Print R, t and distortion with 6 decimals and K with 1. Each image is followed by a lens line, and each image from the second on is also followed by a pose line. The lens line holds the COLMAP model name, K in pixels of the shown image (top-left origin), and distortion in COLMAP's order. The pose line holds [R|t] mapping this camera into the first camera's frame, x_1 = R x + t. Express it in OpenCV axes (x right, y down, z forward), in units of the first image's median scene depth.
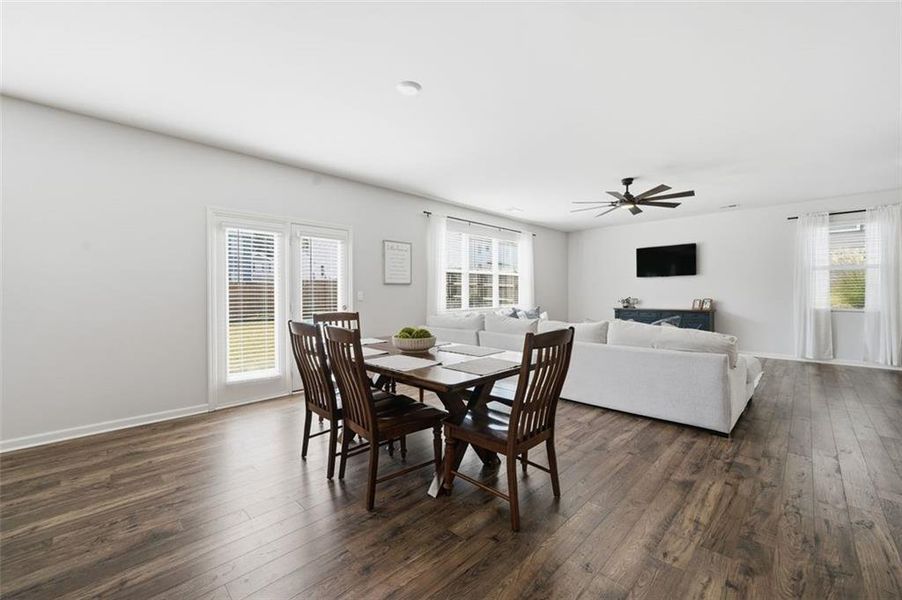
lens RADIAL K [[362.1, 0, 446.1], [0, 362.1, 294.6], [0, 0, 1]] dist [-0.001605, 0.000543]
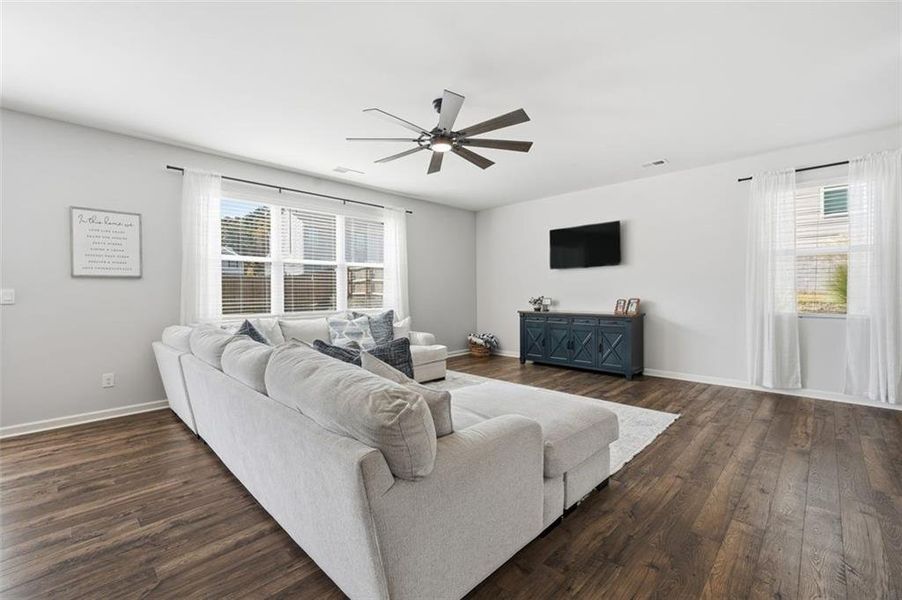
lens RADIAL K [[378.2, 0, 445.3], [0, 378.2, 294.8], [0, 0, 1]] dist [0.000469, 0.000081]
pose [[0.999987, -0.001929, -0.004668, 0.513954], [0.001949, 0.999989, 0.004379, 0.000759], [0.004659, -0.004388, 0.999980, 0.370709]]
